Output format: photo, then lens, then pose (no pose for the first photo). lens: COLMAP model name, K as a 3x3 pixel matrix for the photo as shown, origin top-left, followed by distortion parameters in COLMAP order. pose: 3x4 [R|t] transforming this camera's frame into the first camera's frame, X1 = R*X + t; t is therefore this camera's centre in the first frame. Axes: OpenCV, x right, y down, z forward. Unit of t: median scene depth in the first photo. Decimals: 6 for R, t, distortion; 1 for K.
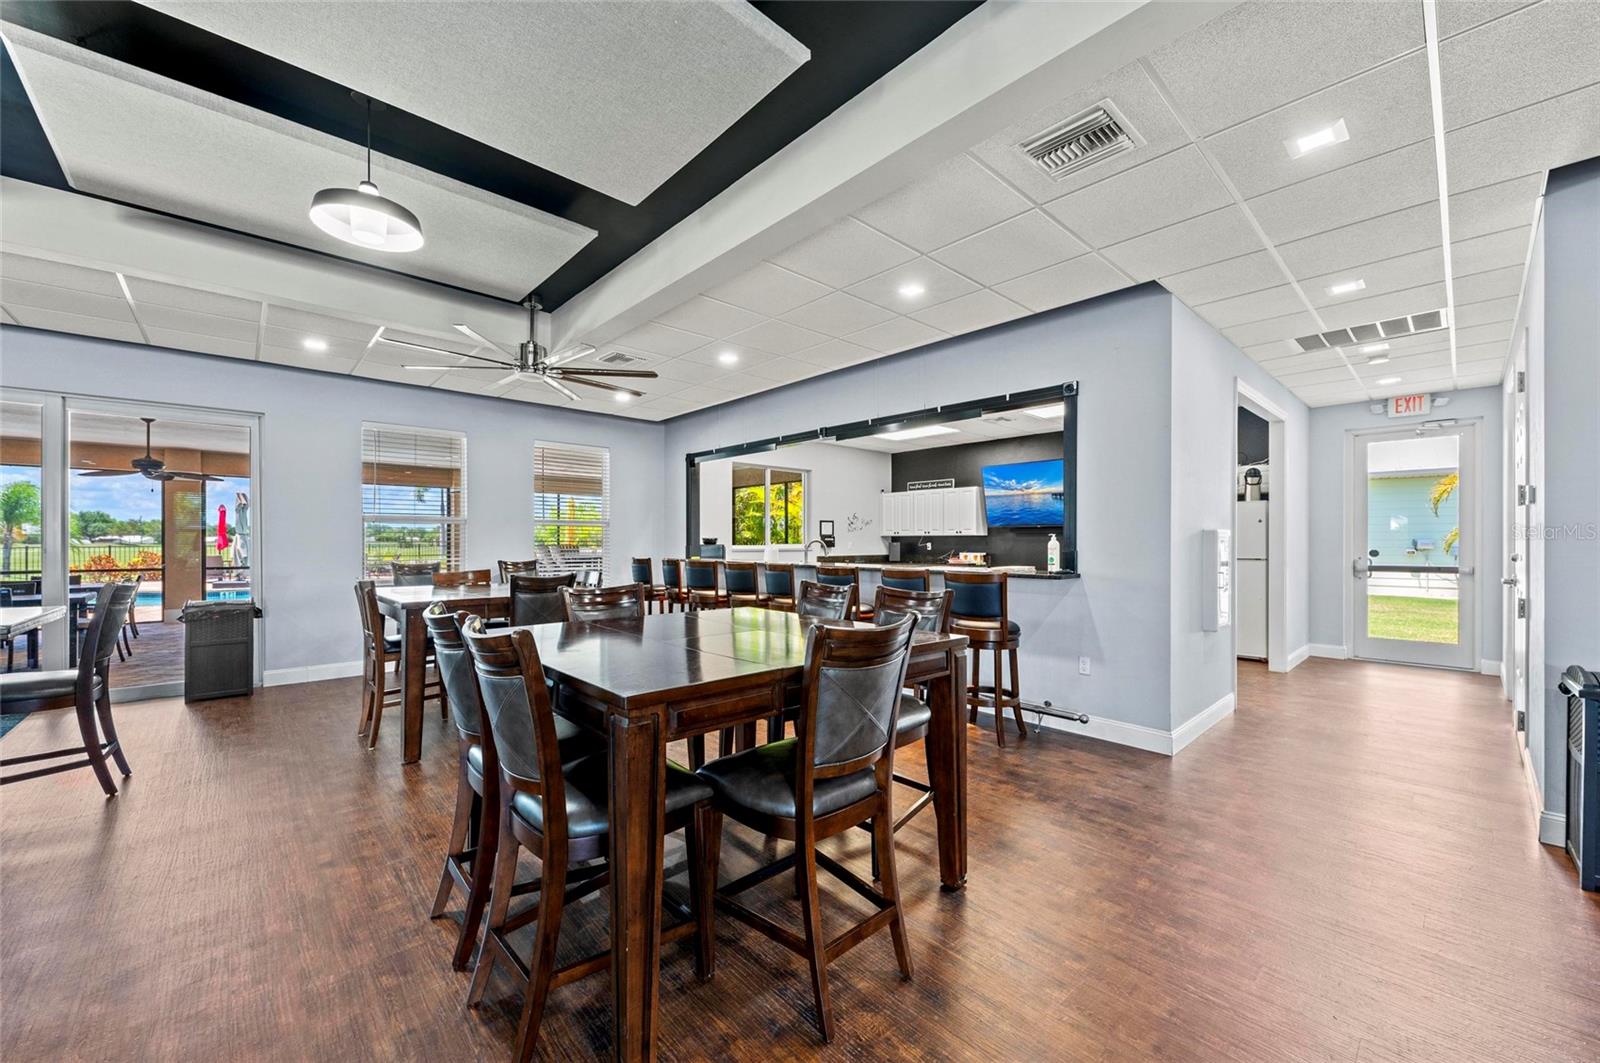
lens RADIAL K [[617.1, 0, 795.6], [0, 617.1, 544.2], [0, 0, 1]] dist [-0.000500, -0.000153]
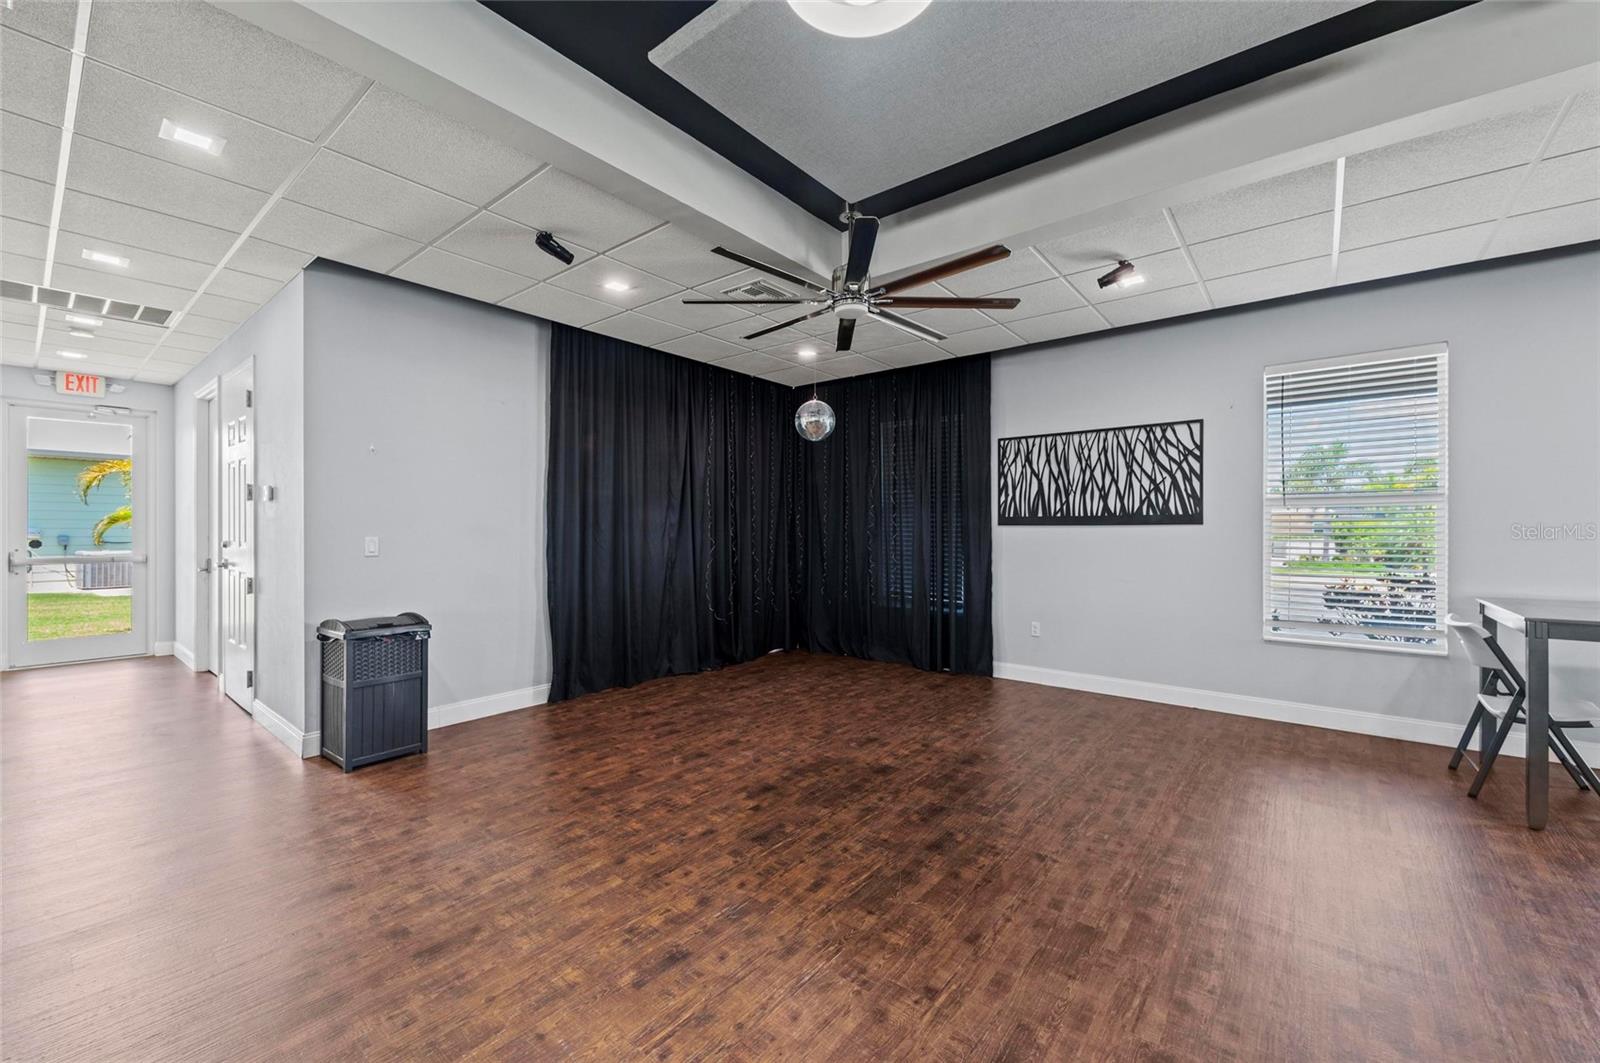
lens RADIAL K [[634.8, 0, 800.0], [0, 634.8, 531.5], [0, 0, 1]] dist [-0.001883, -0.000327]
pose [[-0.115004, -0.001965, 0.993363, -0.184409], [0.004196, 0.999988, 0.002464, -0.000889], [-0.993356, 0.004452, -0.114994, 0.070863]]
